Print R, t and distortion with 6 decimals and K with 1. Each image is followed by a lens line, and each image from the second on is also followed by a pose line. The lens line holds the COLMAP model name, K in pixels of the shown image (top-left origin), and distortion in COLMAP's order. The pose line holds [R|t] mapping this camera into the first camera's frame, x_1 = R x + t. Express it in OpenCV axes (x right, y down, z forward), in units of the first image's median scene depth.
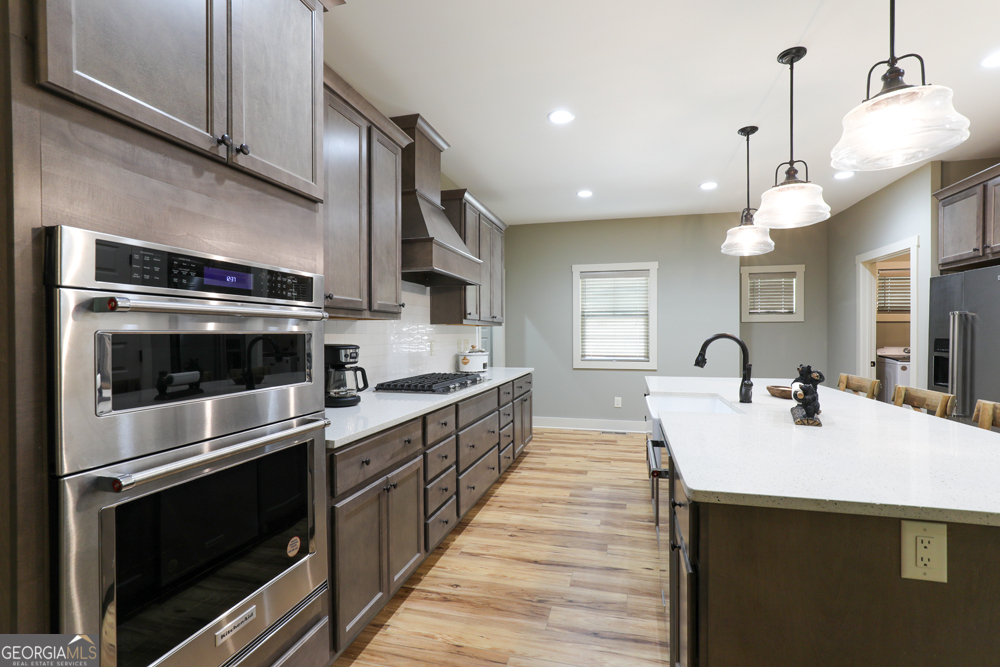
lens RADIAL K [[456.6, 0, 508.9], [0, 456.6, 337.5], [0, 0, 1]] dist [-0.005650, 0.003978]
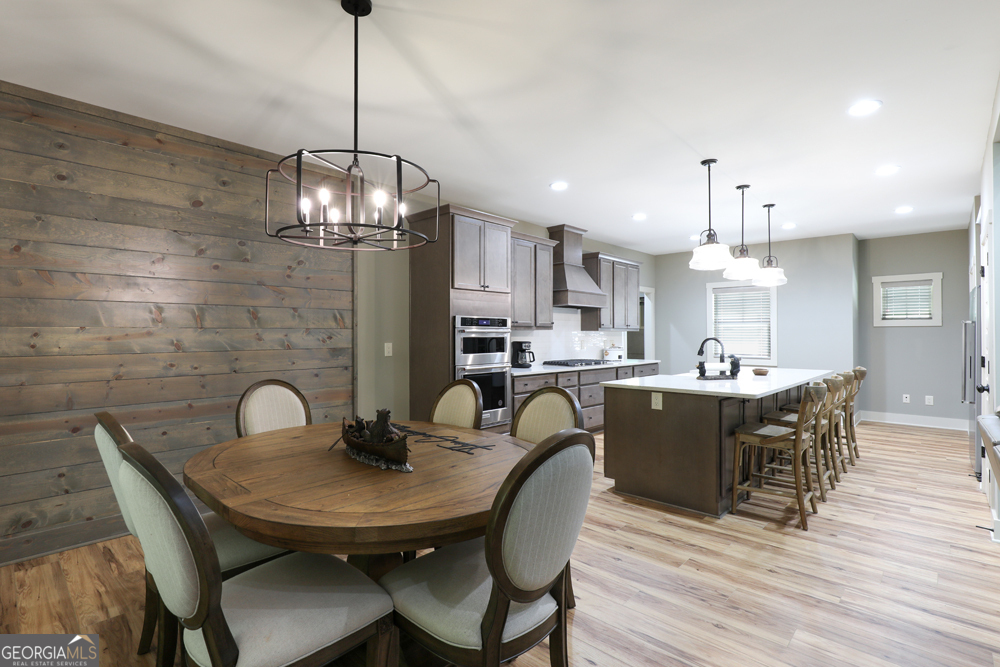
lens RADIAL K [[485.5, 0, 526.2], [0, 485.5, 325.1], [0, 0, 1]] dist [-0.015980, 0.004705]
pose [[0.904724, -0.004962, -0.425970, 0.705859], [-0.006990, 0.999625, -0.026490, -0.002104], [0.425941, 0.026944, 0.904350, -1.242581]]
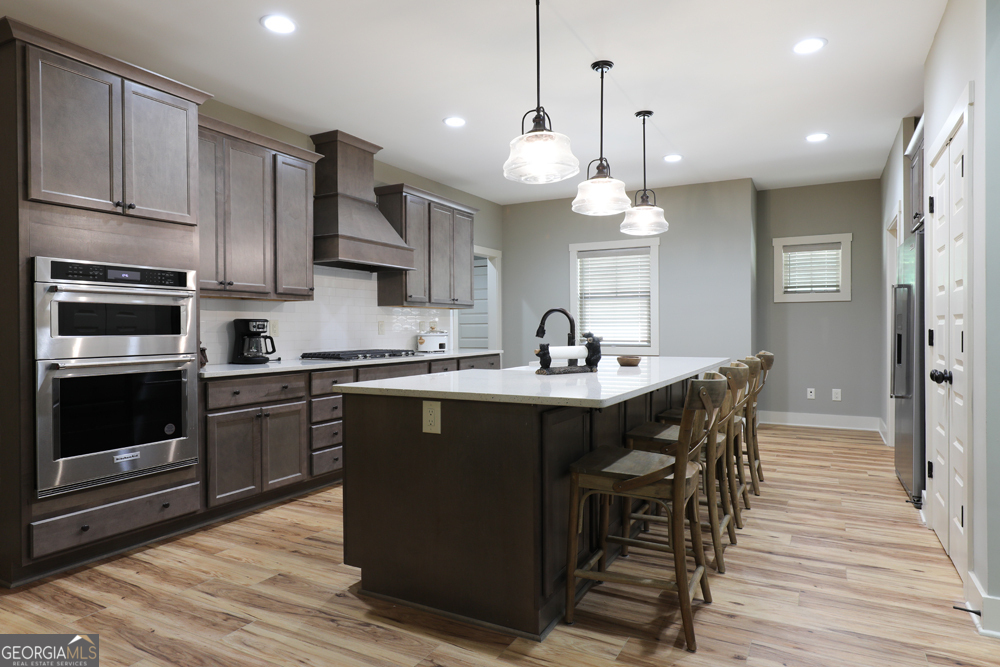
lens RADIAL K [[582.6, 0, 516.5], [0, 582.6, 329.3], [0, 0, 1]] dist [0.001676, -0.002859]
pose [[0.977291, -0.005249, -0.211836, 0.771662], [0.004248, 0.999978, -0.005181, 0.060187], [0.211858, 0.004163, 0.977292, -0.528466]]
